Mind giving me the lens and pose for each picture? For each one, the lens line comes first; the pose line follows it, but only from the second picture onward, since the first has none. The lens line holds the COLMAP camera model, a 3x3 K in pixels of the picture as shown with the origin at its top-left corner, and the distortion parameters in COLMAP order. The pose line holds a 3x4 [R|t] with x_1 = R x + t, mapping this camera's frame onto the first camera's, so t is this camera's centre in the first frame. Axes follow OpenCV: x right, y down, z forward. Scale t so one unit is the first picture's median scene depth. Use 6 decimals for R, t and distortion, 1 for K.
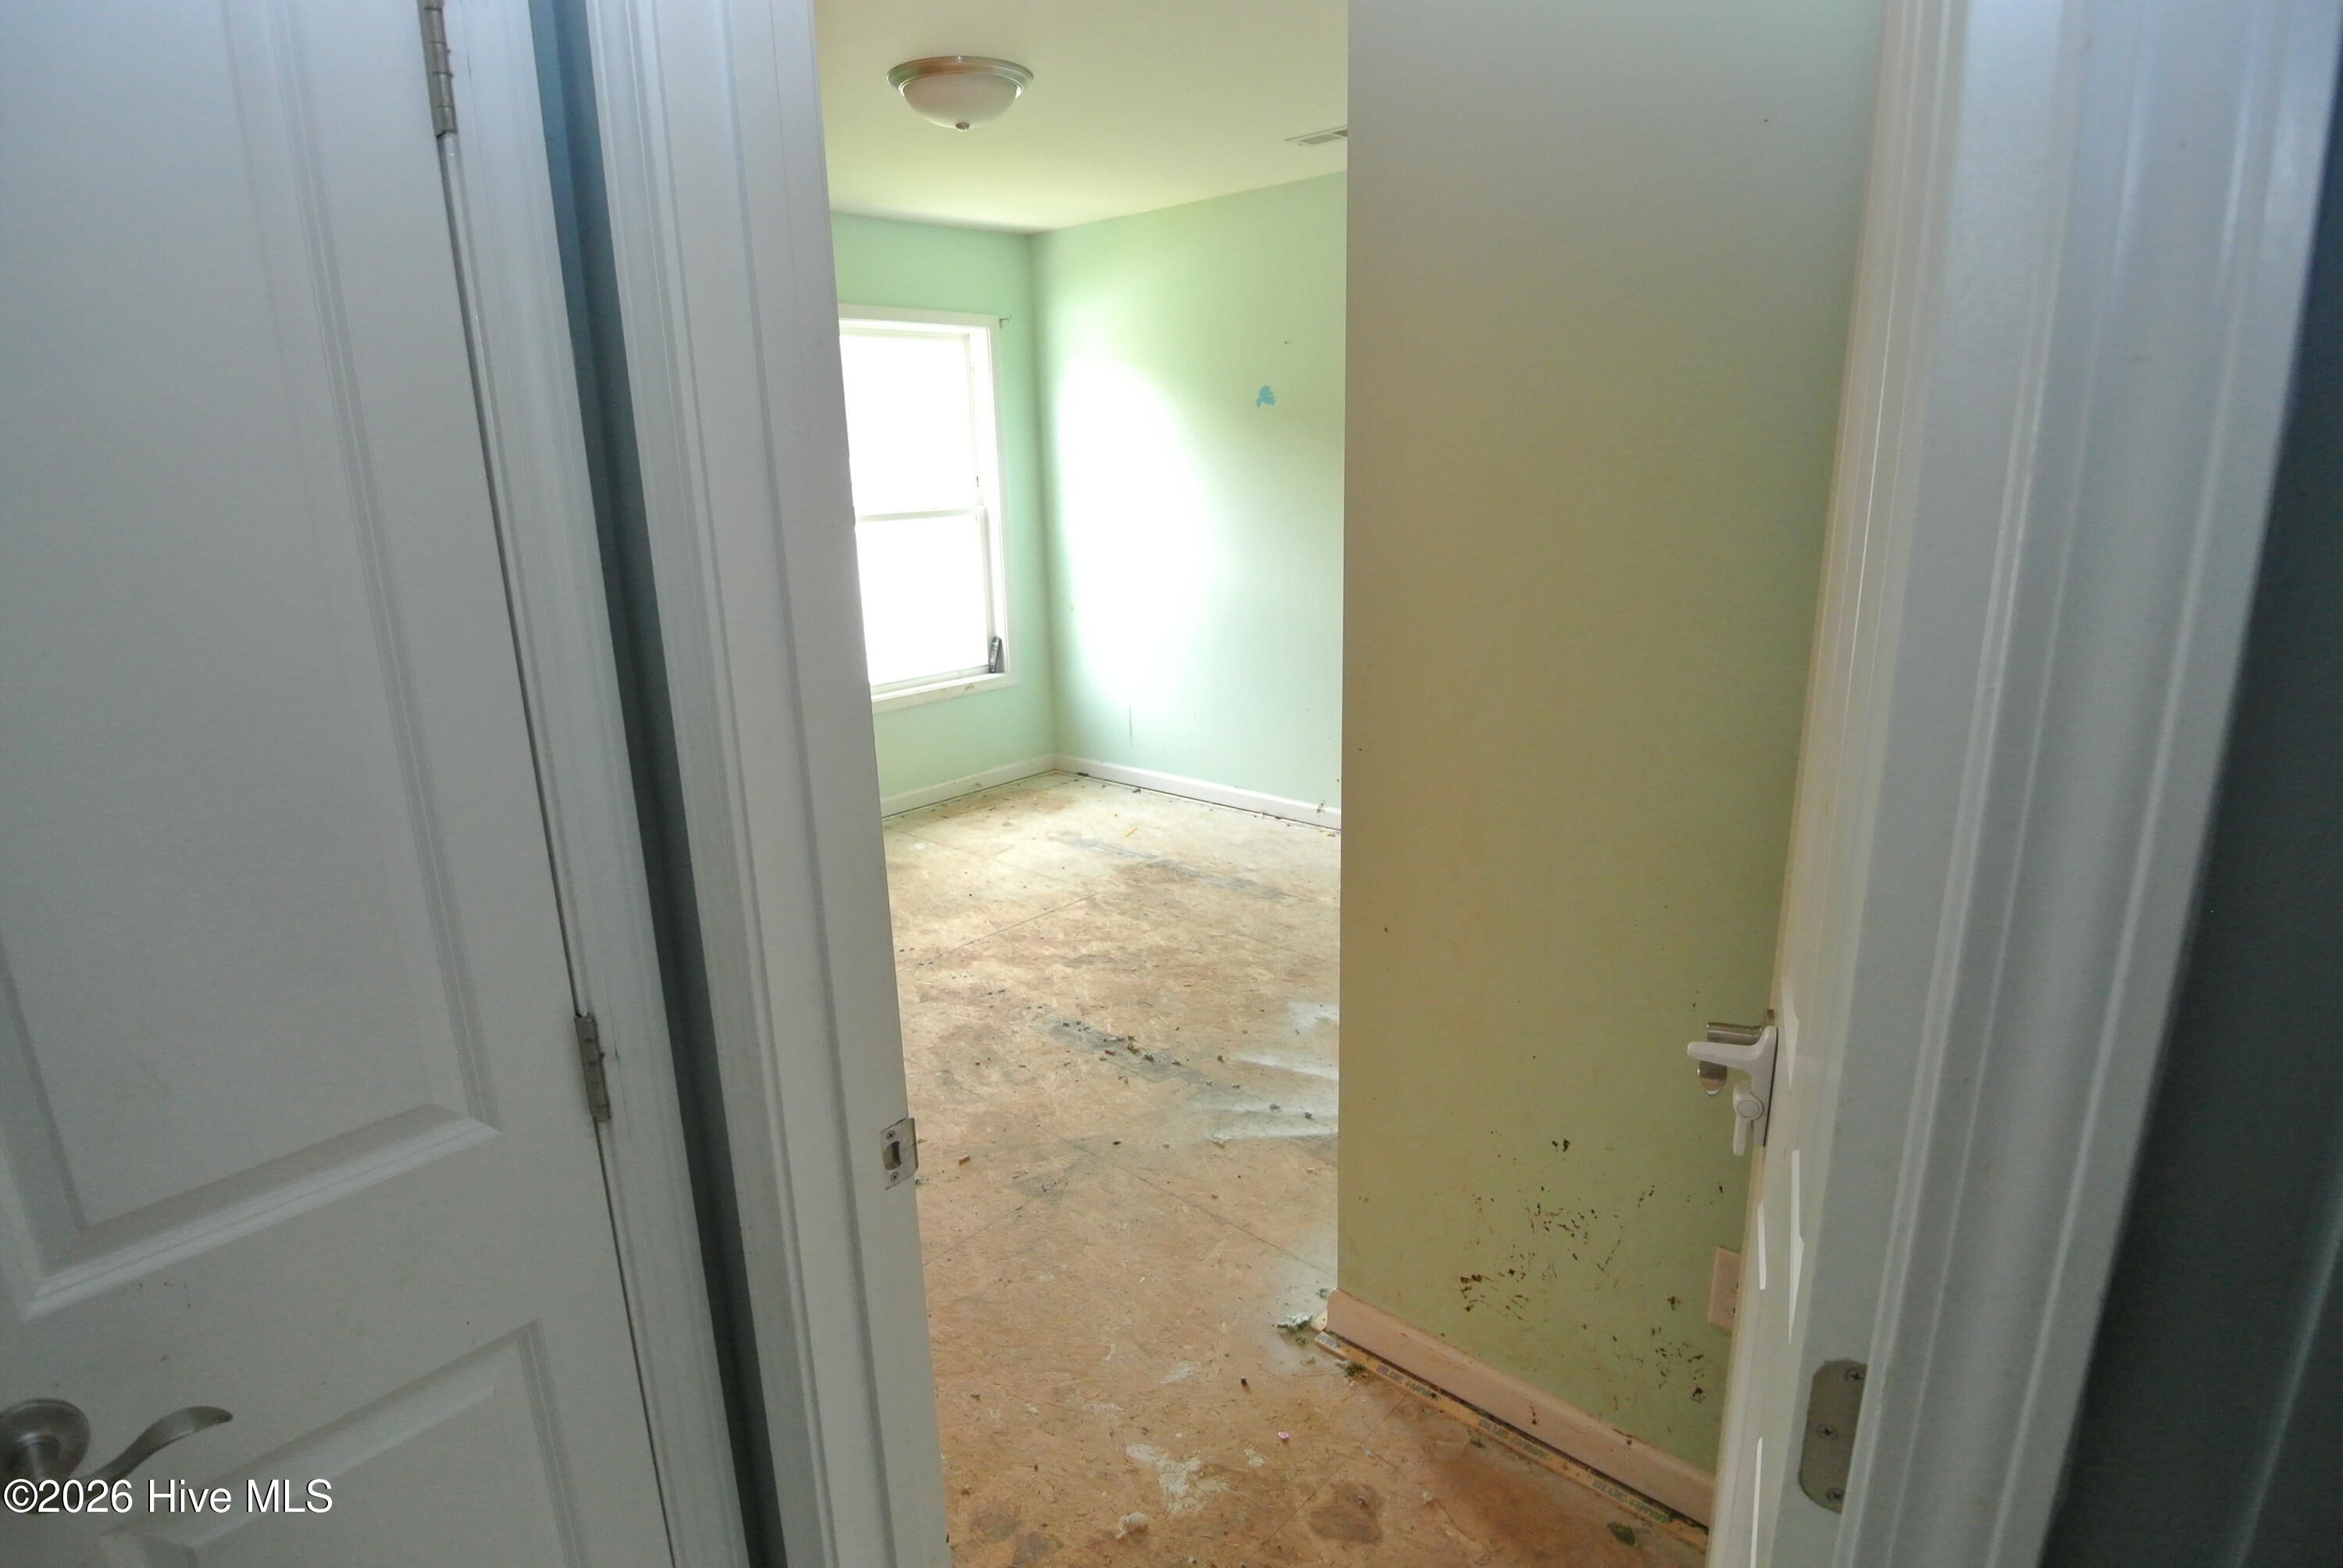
lens RADIAL K [[1230.9, 0, 1173.4], [0, 1230.9, 808.1], [0, 0, 1]] dist [0.000143, -0.025137]
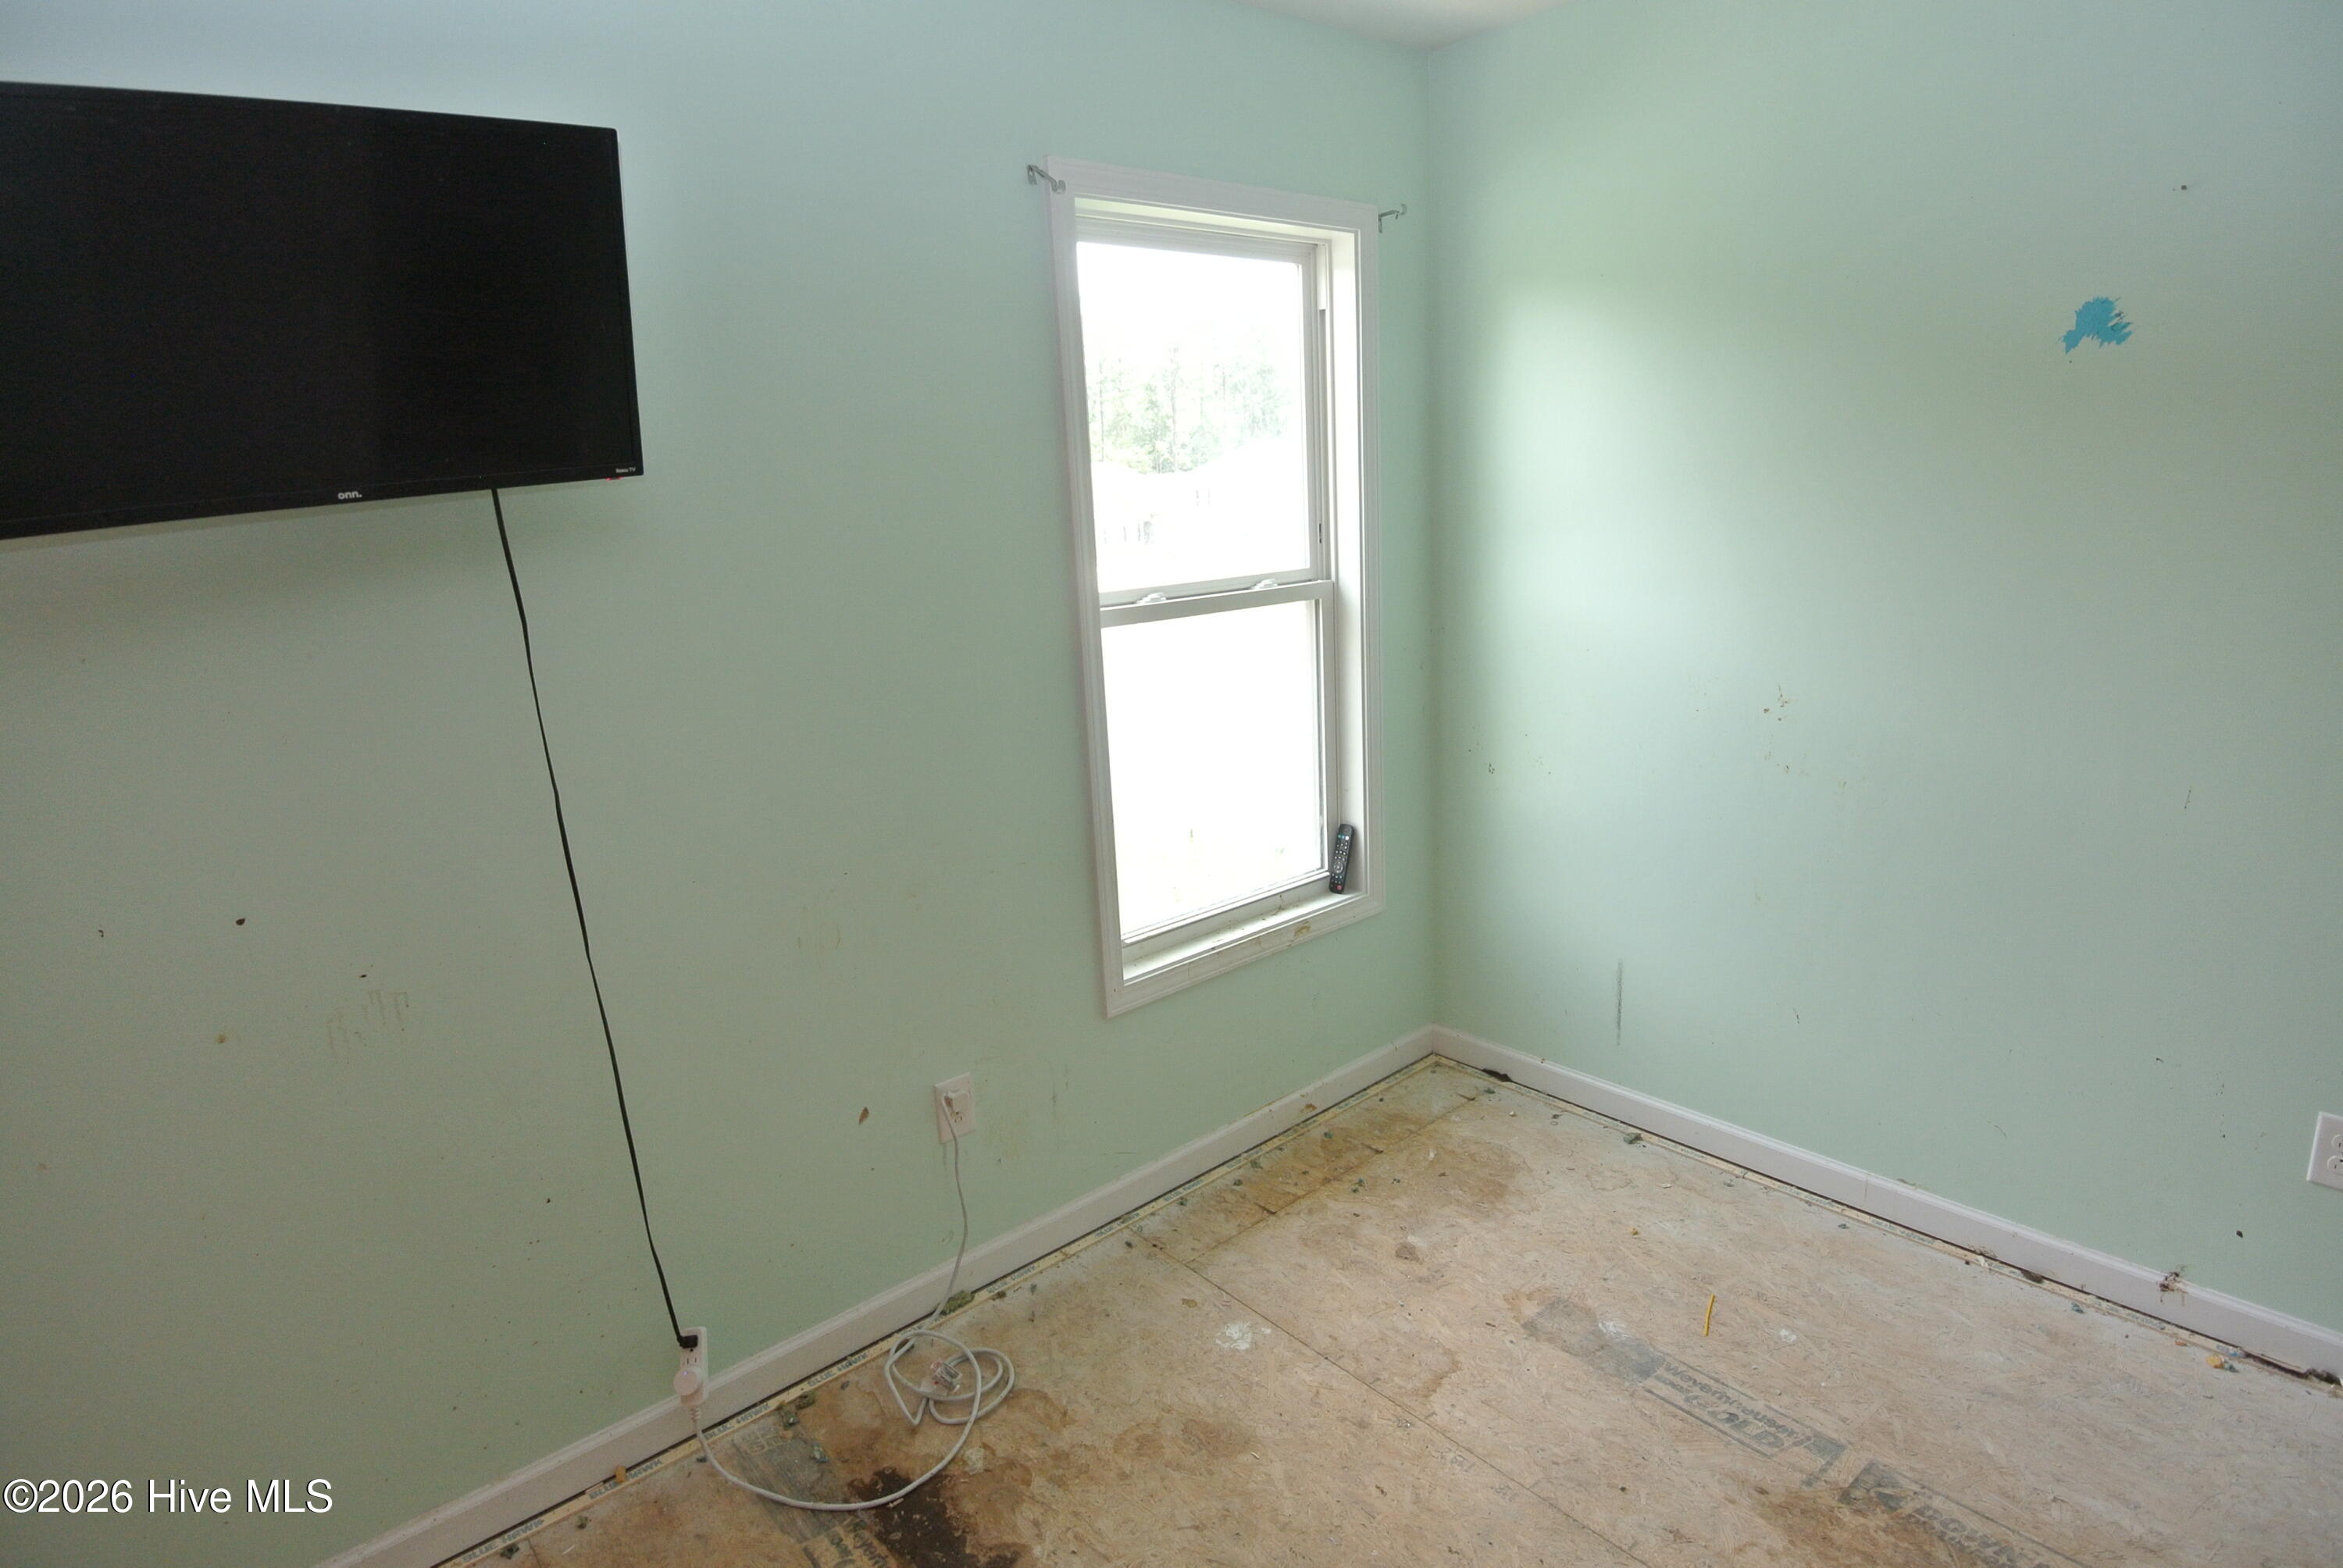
lens RADIAL K [[1230.9, 0, 1173.4], [0, 1230.9, 808.1], [0, 0, 1]] dist [0.000143, -0.025137]
pose [[0.992061, 0.004851, -0.125660, -0.163638], [-0.008046, 0.999657, -0.024936, -0.143685], [0.125496, 0.025749, 0.991760, 0.506067]]
